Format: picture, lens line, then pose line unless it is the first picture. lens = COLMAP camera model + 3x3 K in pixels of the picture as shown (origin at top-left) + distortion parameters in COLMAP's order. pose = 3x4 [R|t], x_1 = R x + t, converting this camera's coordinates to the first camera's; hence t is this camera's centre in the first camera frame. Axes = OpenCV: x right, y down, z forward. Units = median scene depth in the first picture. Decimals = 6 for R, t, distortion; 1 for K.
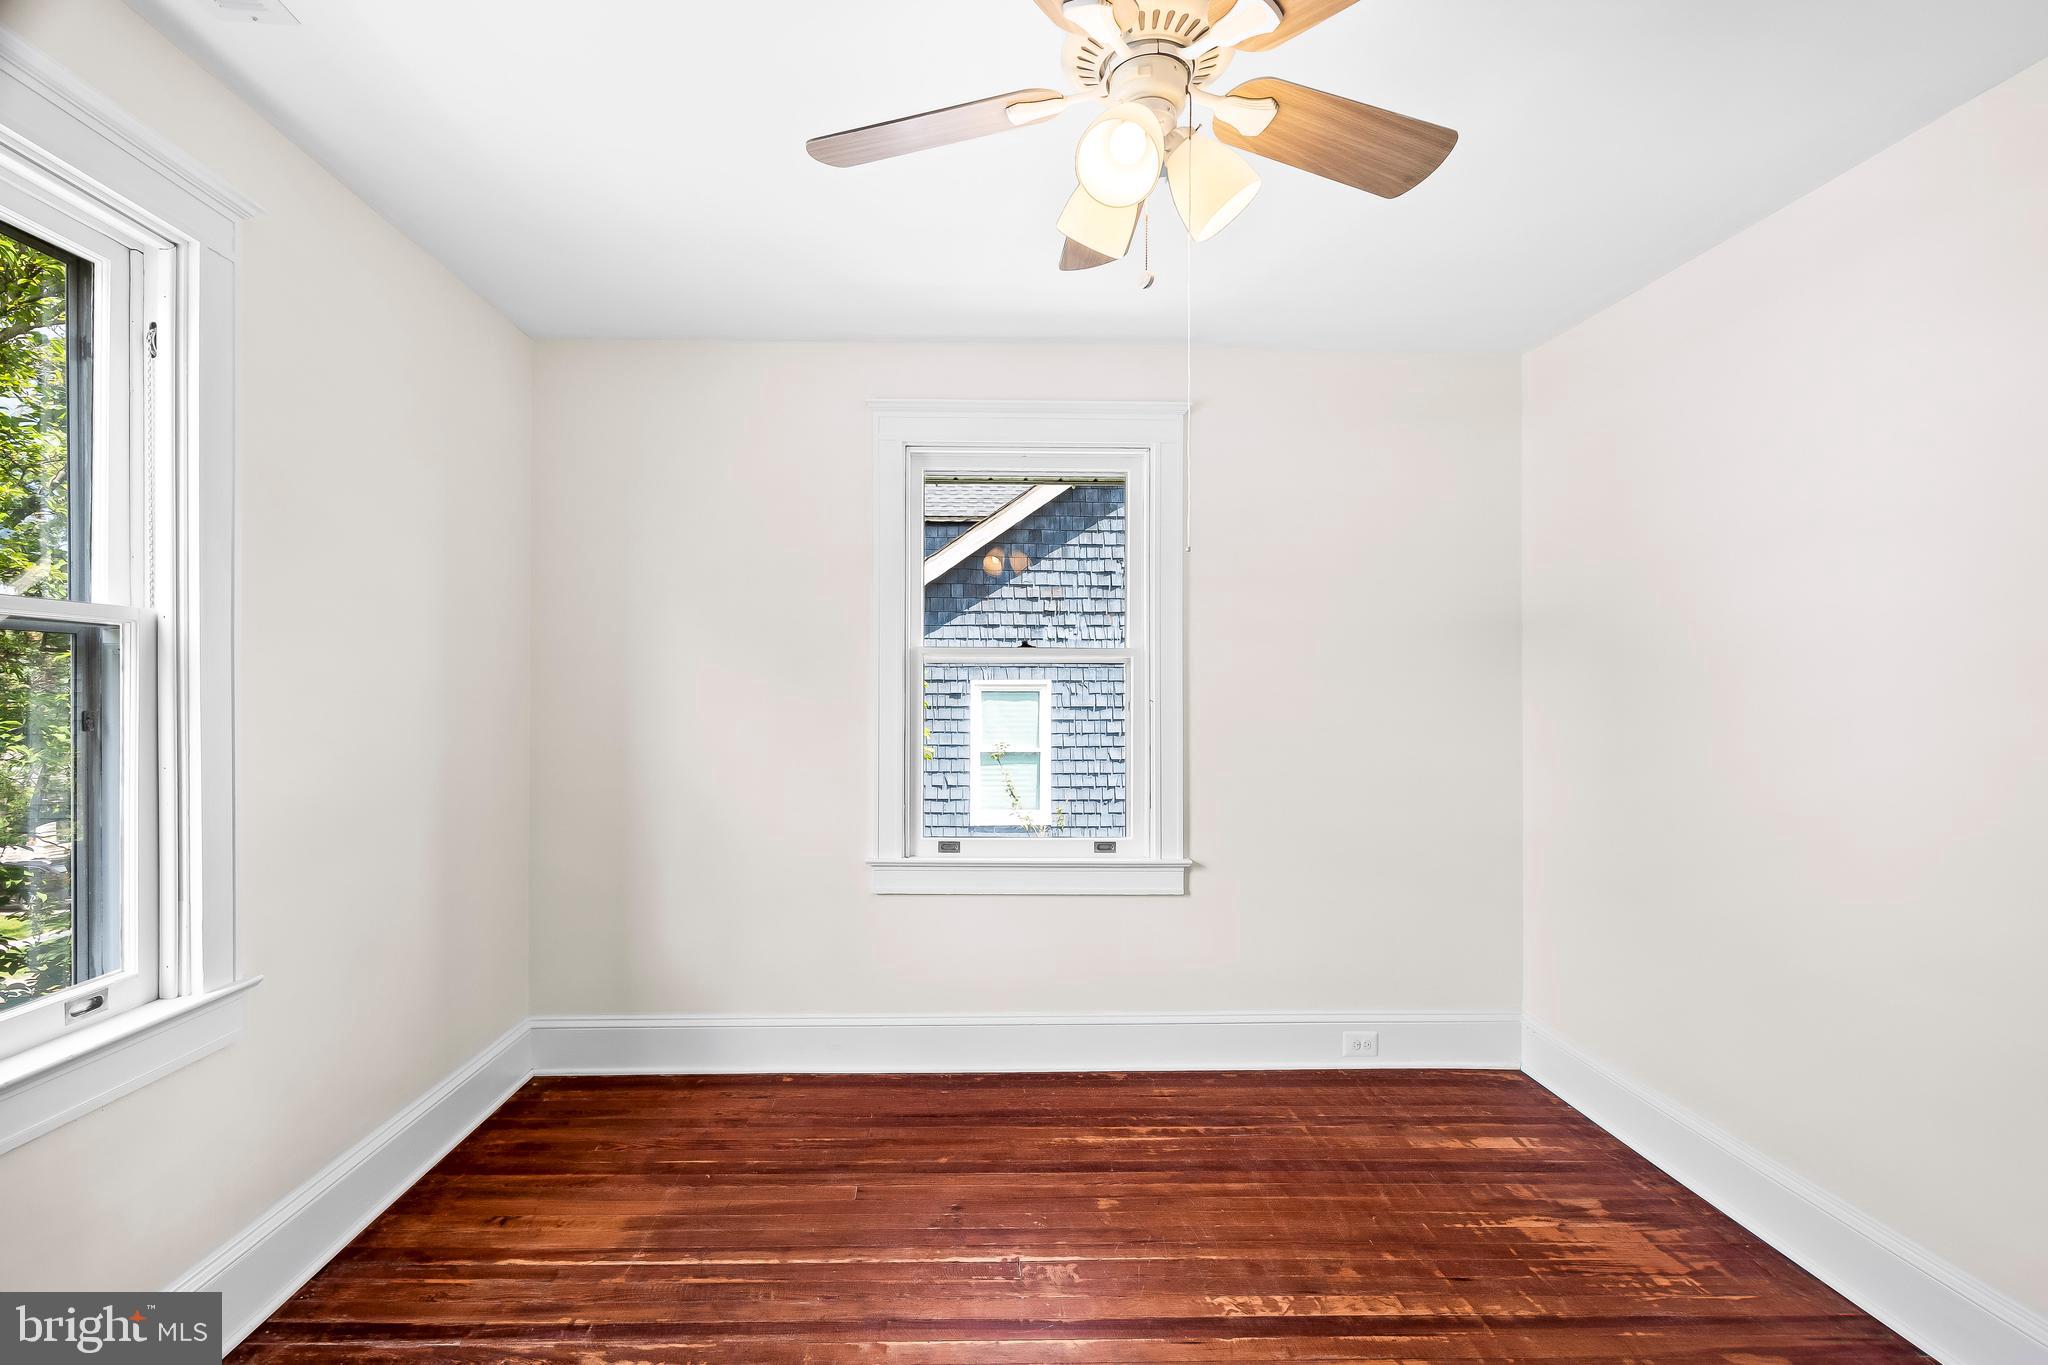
lens RADIAL K [[886.0, 0, 1017.0], [0, 886.0, 690.3], [0, 0, 1]] dist [-0.000266, -0.000140]
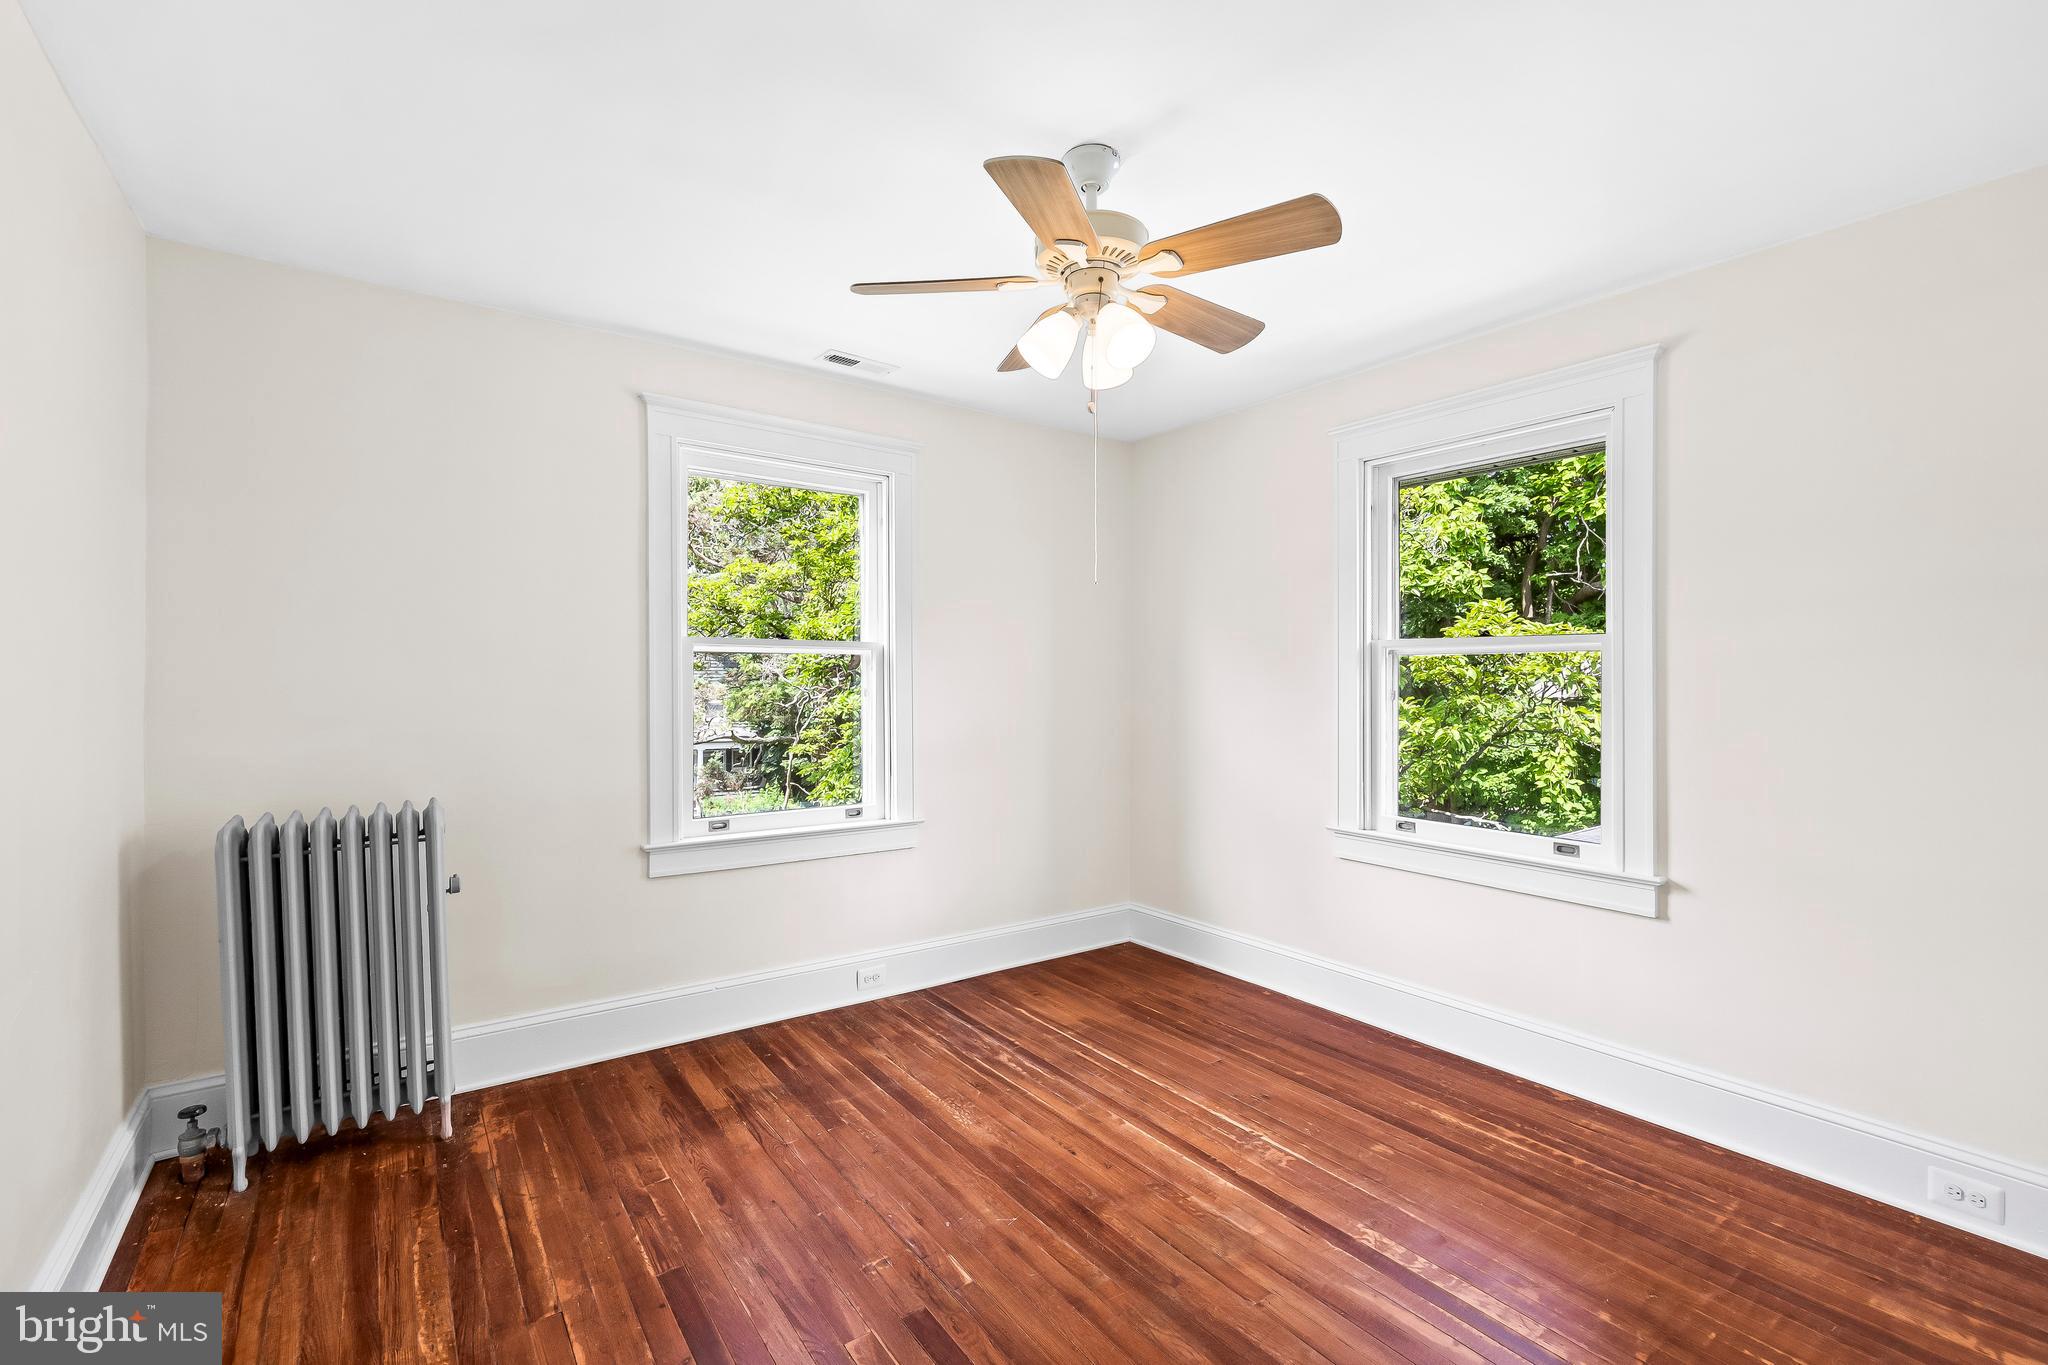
lens RADIAL K [[886.0, 0, 1017.0], [0, 886.0, 690.3], [0, 0, 1]] dist [-0.000266, -0.000140]
pose [[0.565495, 0.007638, -0.824716, 0.648328], [0.002469, 0.999937, 0.010954, 0.000069], [0.824748, -0.008230, 0.565441, 0.013593]]
